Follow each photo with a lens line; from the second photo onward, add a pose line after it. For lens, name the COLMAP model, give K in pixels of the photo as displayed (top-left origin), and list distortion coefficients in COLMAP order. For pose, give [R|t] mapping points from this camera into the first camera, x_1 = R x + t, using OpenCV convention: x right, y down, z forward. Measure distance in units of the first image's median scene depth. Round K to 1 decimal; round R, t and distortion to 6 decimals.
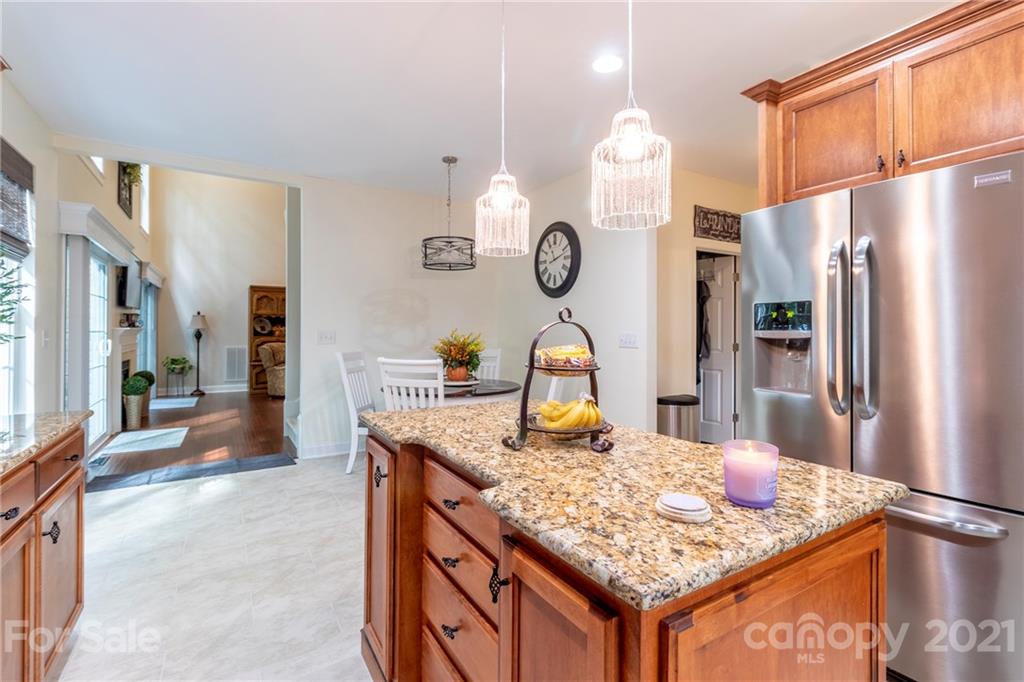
lens RADIAL K [[476.4, 0, 506.0], [0, 476.4, 332.3], [0, 0, 1]] dist [0.000833, -0.001224]
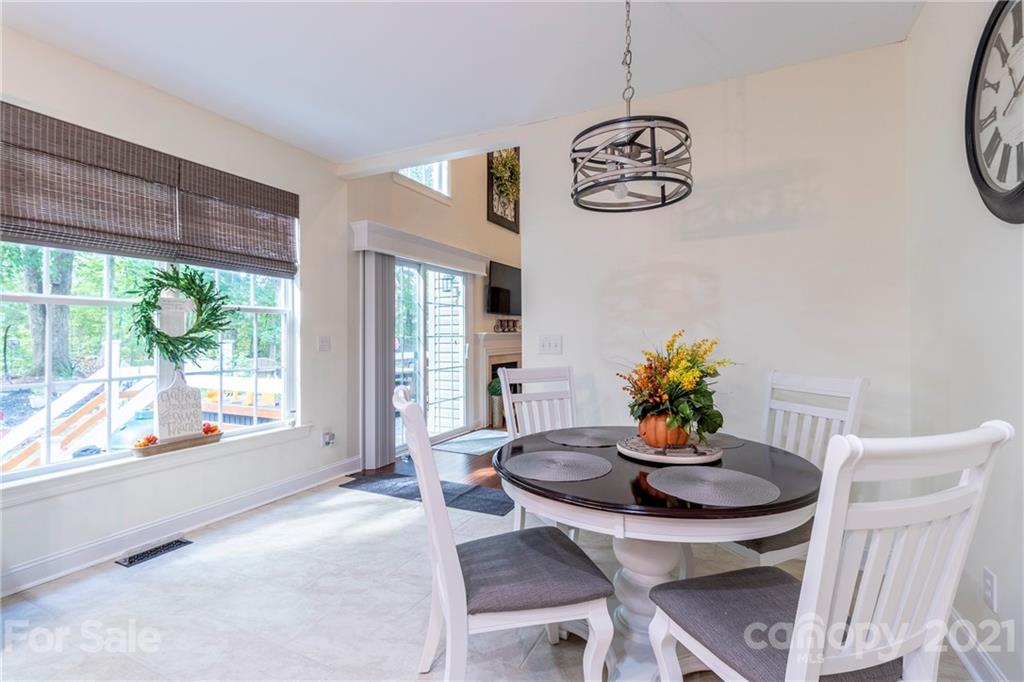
lens RADIAL K [[476.4, 0, 506.5], [0, 476.4, 331.1], [0, 0, 1]] dist [0.000833, -0.001224]
pose [[0.537257, -0.013457, -0.843311, 0.172166], [0.006488, 0.999909, -0.011823, -0.000967], [0.843394, 0.000880, 0.537296, 0.544860]]
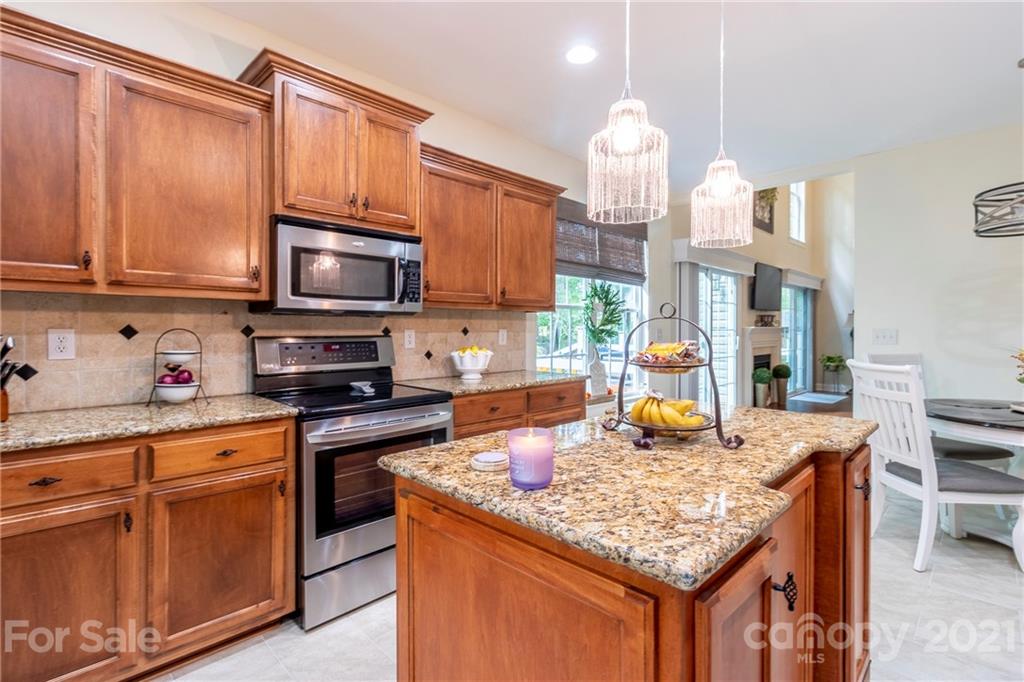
lens RADIAL K [[476.4, 0, 506.3], [0, 476.4, 335.1], [0, 0, 1]] dist [0.000833, -0.001224]
pose [[0.226595, 0.010145, -0.973936, 0.293445], [-0.003282, 0.999948, 0.009653, 0.001156], [0.973984, 0.001009, 0.226617, 0.132138]]
